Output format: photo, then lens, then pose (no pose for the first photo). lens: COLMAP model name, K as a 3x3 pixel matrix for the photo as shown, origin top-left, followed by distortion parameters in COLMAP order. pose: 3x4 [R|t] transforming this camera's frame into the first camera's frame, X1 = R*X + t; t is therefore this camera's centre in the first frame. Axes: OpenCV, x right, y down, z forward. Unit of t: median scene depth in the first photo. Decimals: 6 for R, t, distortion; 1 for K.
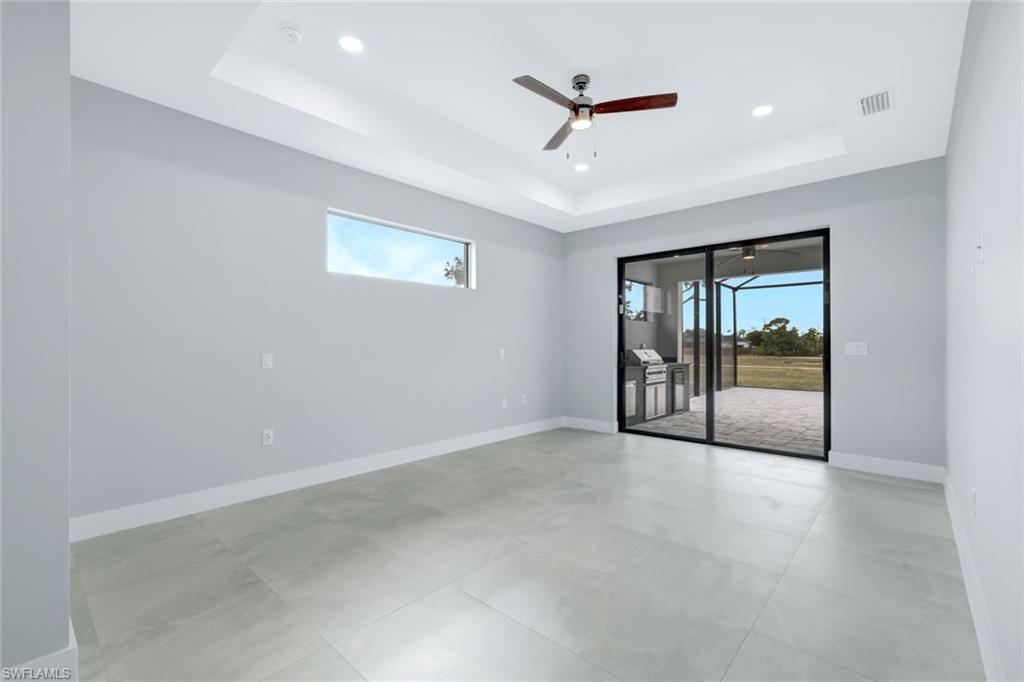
lens RADIAL K [[452.8, 0, 513.6], [0, 452.8, 339.5], [0, 0, 1]] dist [0.010293, 0.000144]
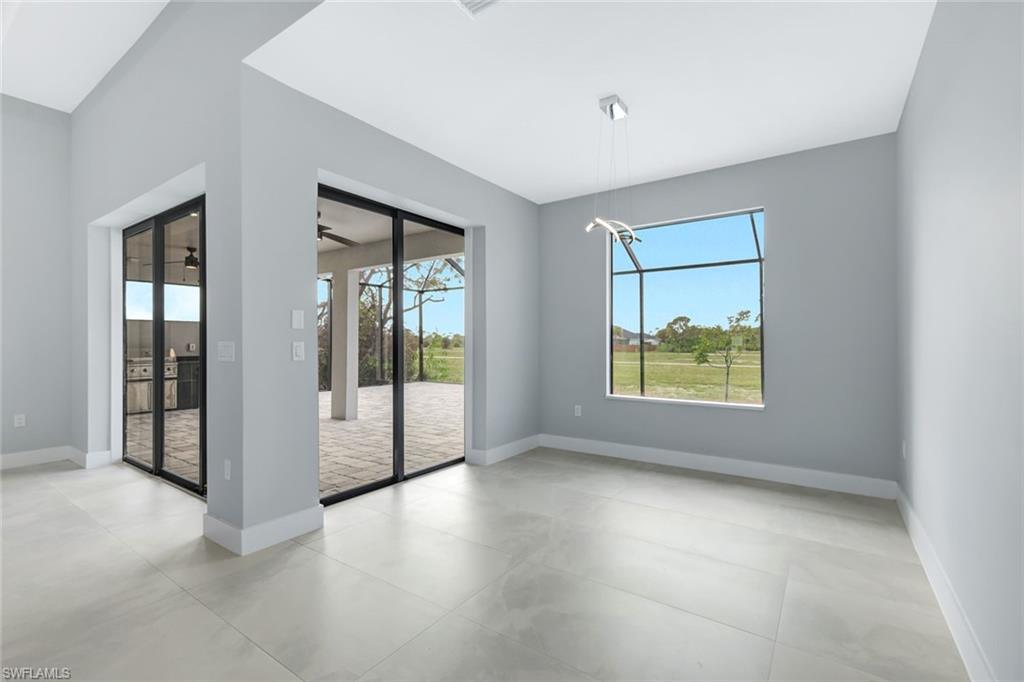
lens RADIAL K [[452.8, 0, 512.8], [0, 452.8, 341.2], [0, 0, 1]] dist [0.010293, 0.000144]
pose [[0.989113, -0.006111, 0.147032, 0.702688], [0.005067, 0.999959, 0.007471, 0.003118], [-0.147072, -0.006644, 0.989104, 0.203174]]
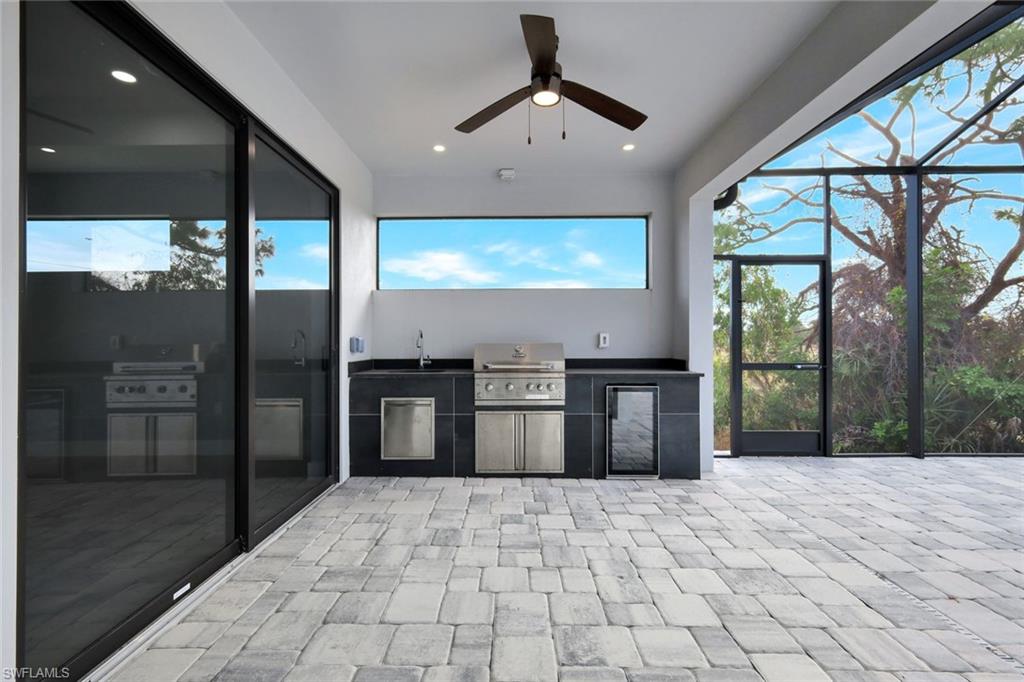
lens RADIAL K [[452.8, 0, 510.4], [0, 452.8, 339.0], [0, 0, 1]] dist [0.010293, 0.000144]
pose [[0.687298, -0.006429, -0.726347, 0.307687], [0.010268, 0.999947, 0.000865, 0.024443], [0.726303, -0.008052, 0.687328, 1.221242]]
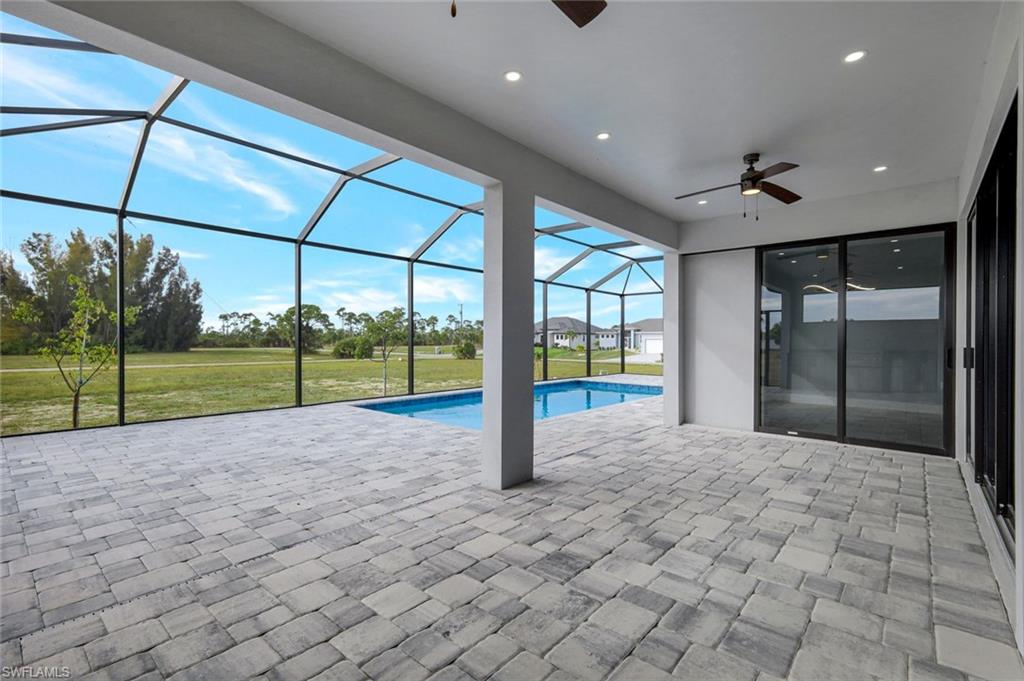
lens RADIAL K [[452.8, 0, 517.0], [0, 452.8, 343.9], [0, 0, 1]] dist [0.010293, 0.000144]
pose [[-0.043416, -0.010809, 0.998999, -0.191479], [-0.015874, 0.999823, 0.010128, 0.021915], [-0.998931, -0.015419, -0.043580, 1.501124]]
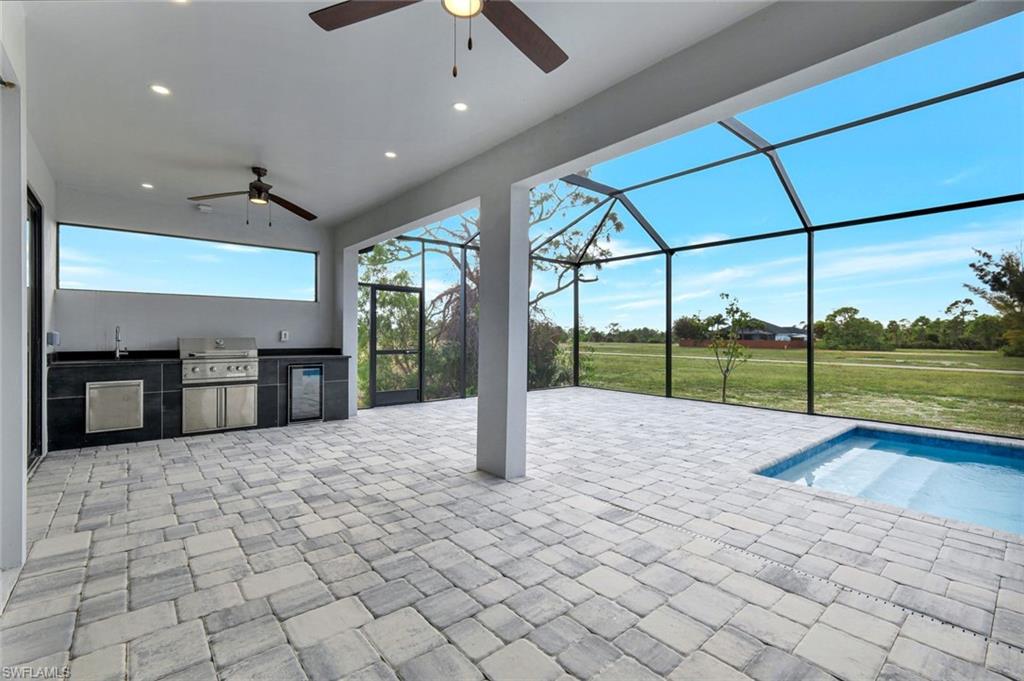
lens RADIAL K [[452.8, 0, 512.7], [0, 452.8, 335.4], [0, 0, 1]] dist [0.010293, 0.000144]
pose [[0.994535, 0.001684, -0.104386, 0.515867], [-0.000857, 0.999968, 0.007961, 0.018759], [0.104396, -0.007828, 0.994505, 0.842966]]
